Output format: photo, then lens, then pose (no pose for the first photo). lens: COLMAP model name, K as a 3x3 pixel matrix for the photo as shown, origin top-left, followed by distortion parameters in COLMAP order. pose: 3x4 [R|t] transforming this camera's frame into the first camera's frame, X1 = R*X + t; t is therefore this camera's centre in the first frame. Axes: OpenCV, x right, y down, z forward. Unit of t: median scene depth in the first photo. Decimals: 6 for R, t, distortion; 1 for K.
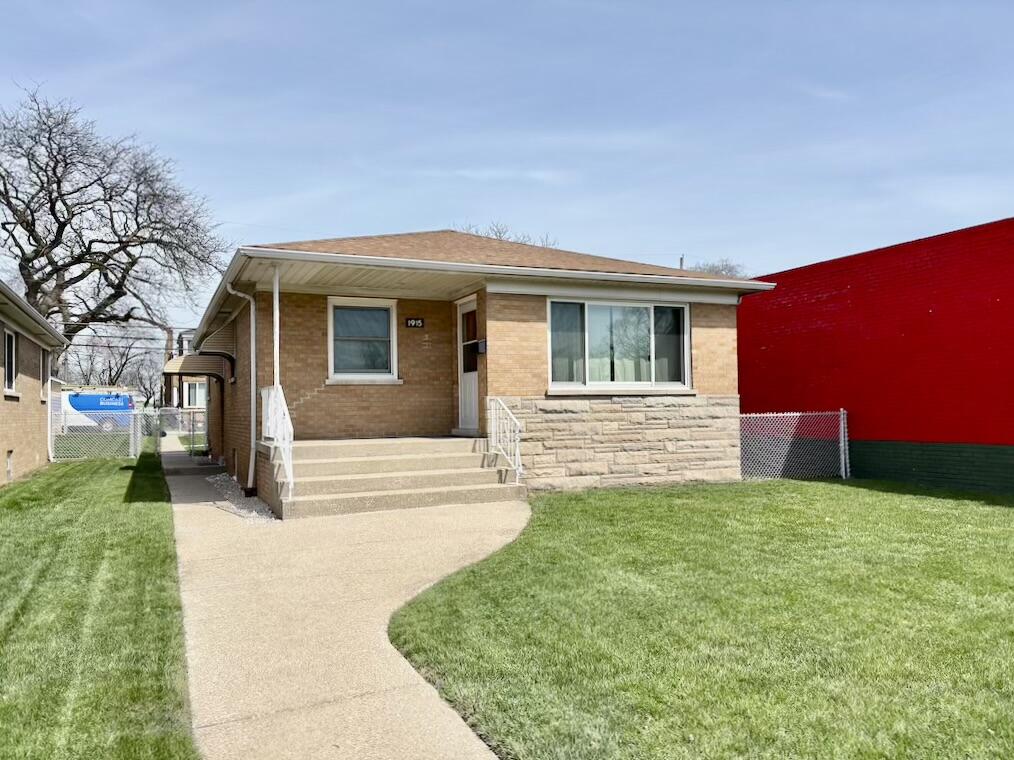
lens RADIAL K [[774.3, 0, 473.9], [0, 774.3, 380.6], [0, 0, 1]] dist [0.083291, -0.002665]
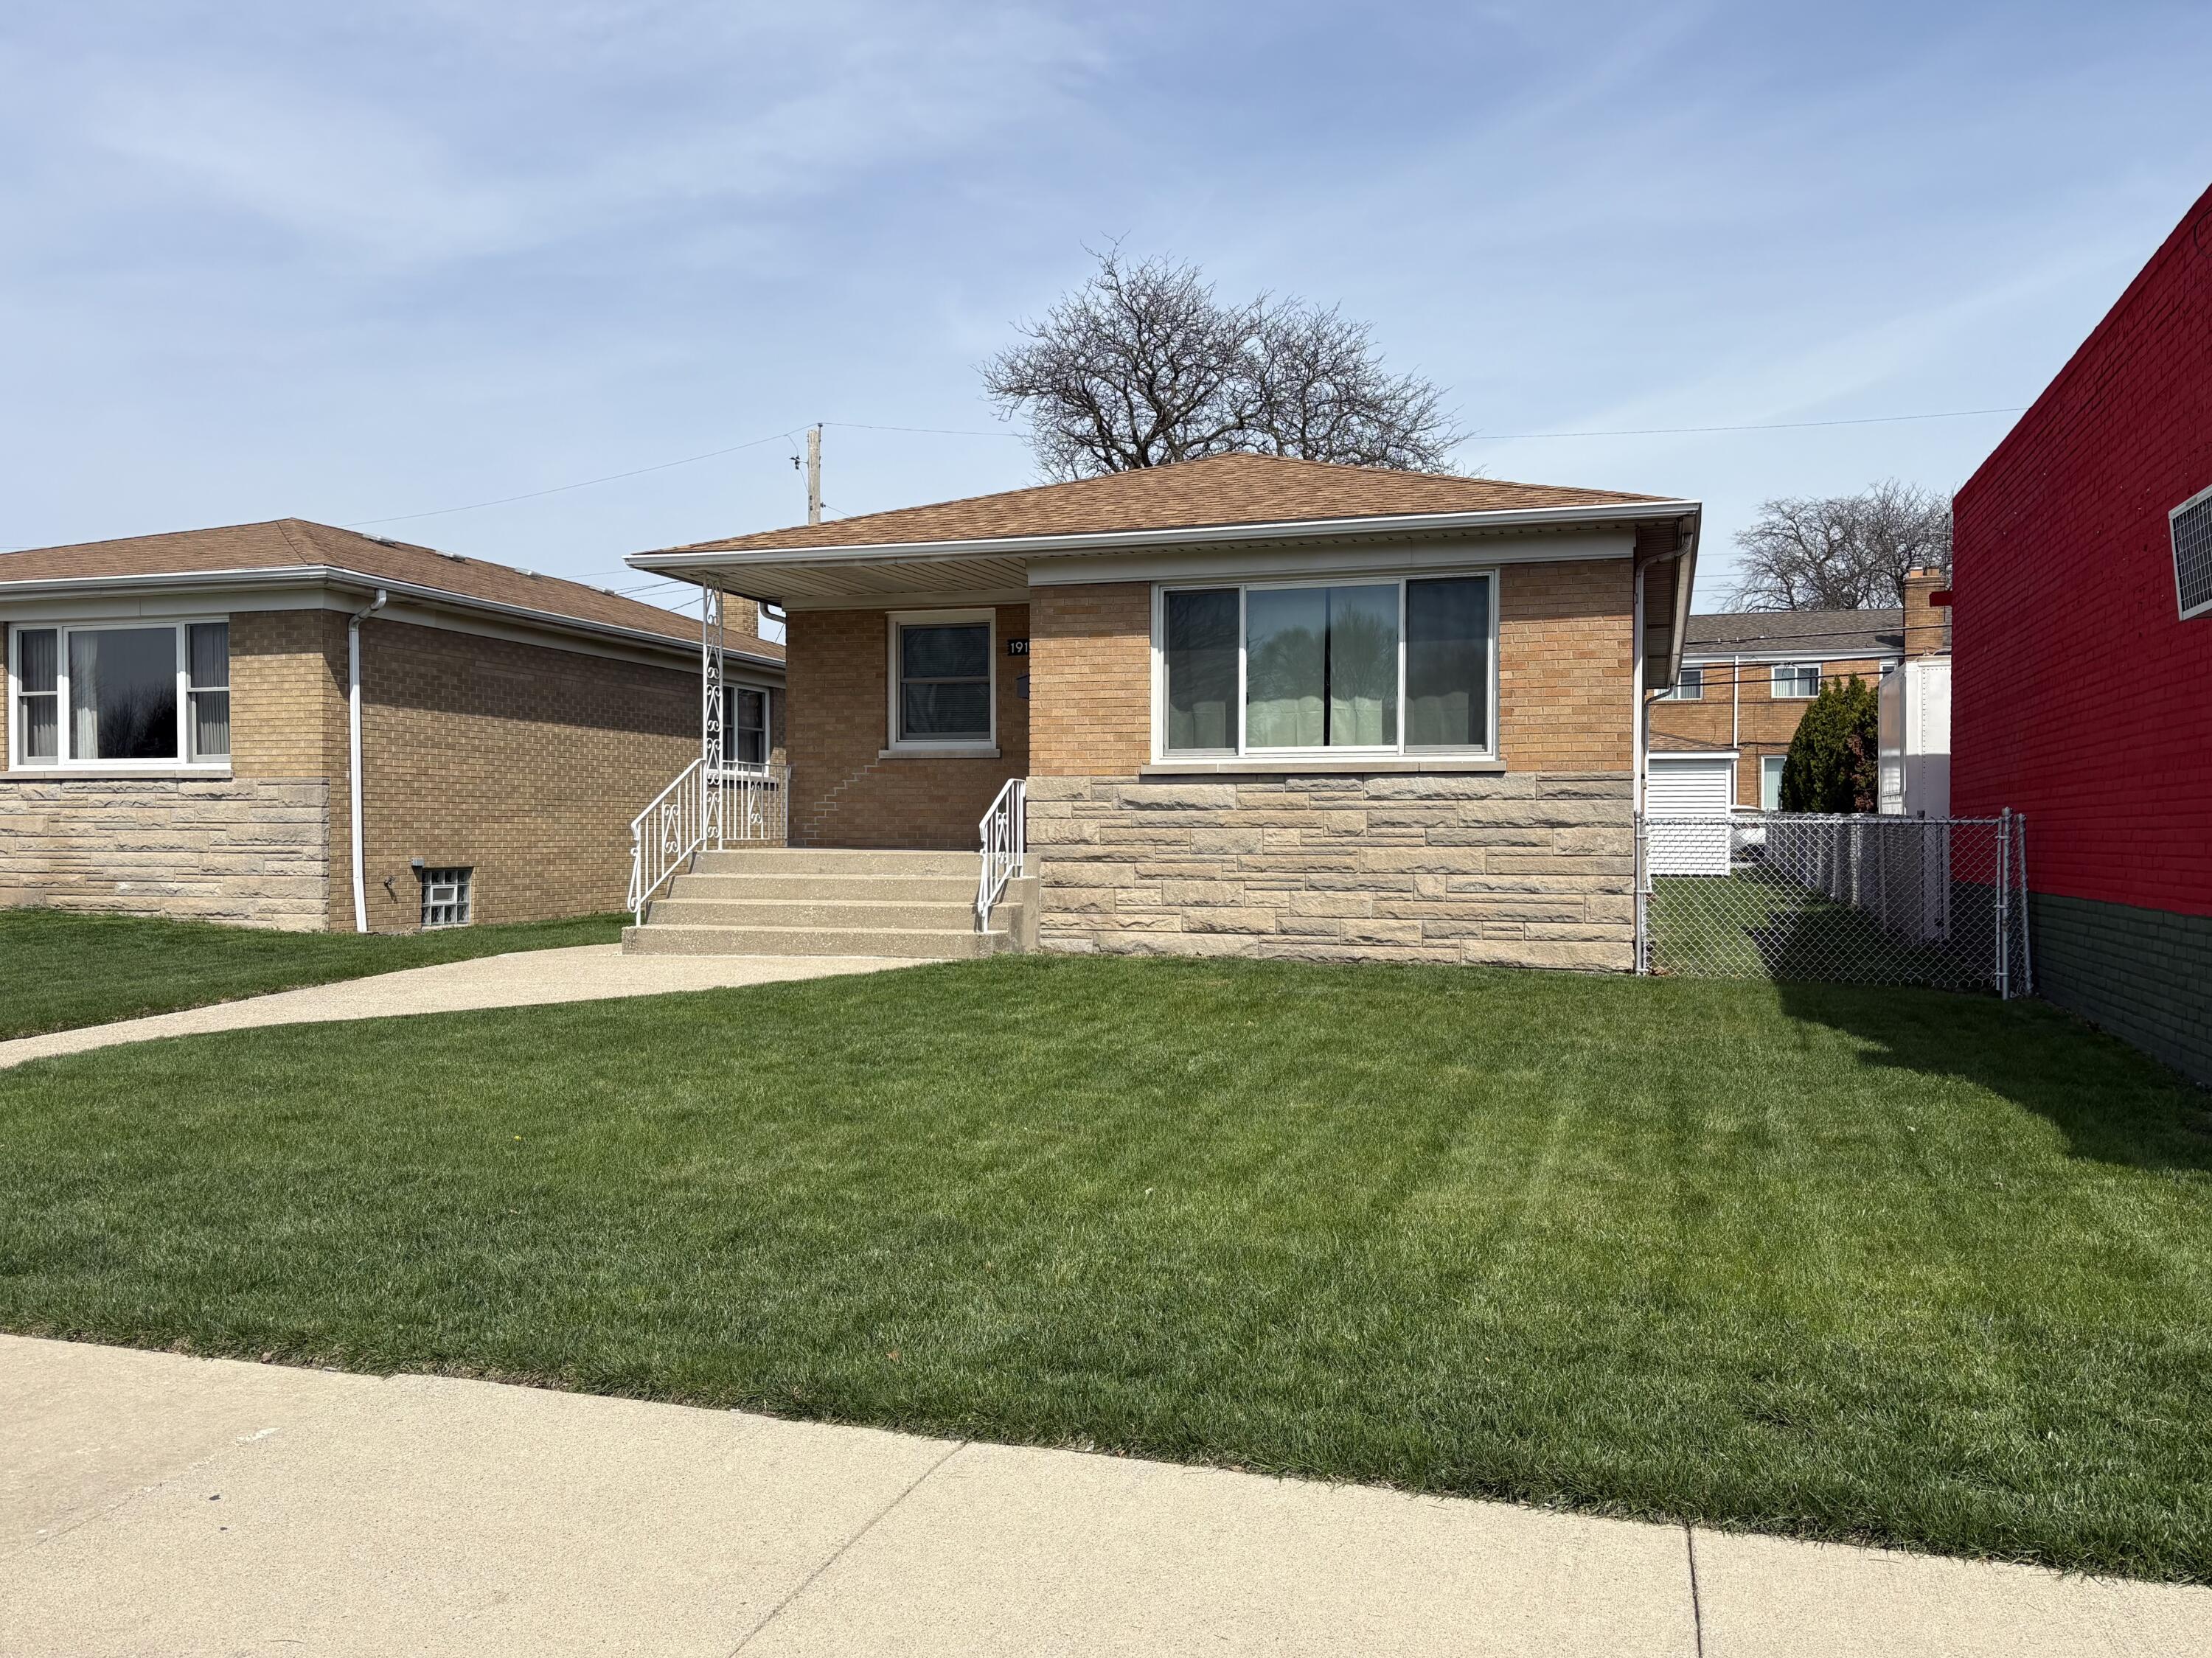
lens RADIAL K [[1688.9, 0, 1033.7], [0, 1688.9, 830.3], [0, 0, 1]] dist [0.083291, -0.002665]
pose [[0.736785, 0.018017, -0.675887, 0.783742], [0.011583, 0.999162, 0.039261, 0.010486], [0.676028, -0.036756, 0.735959, 0.108523]]
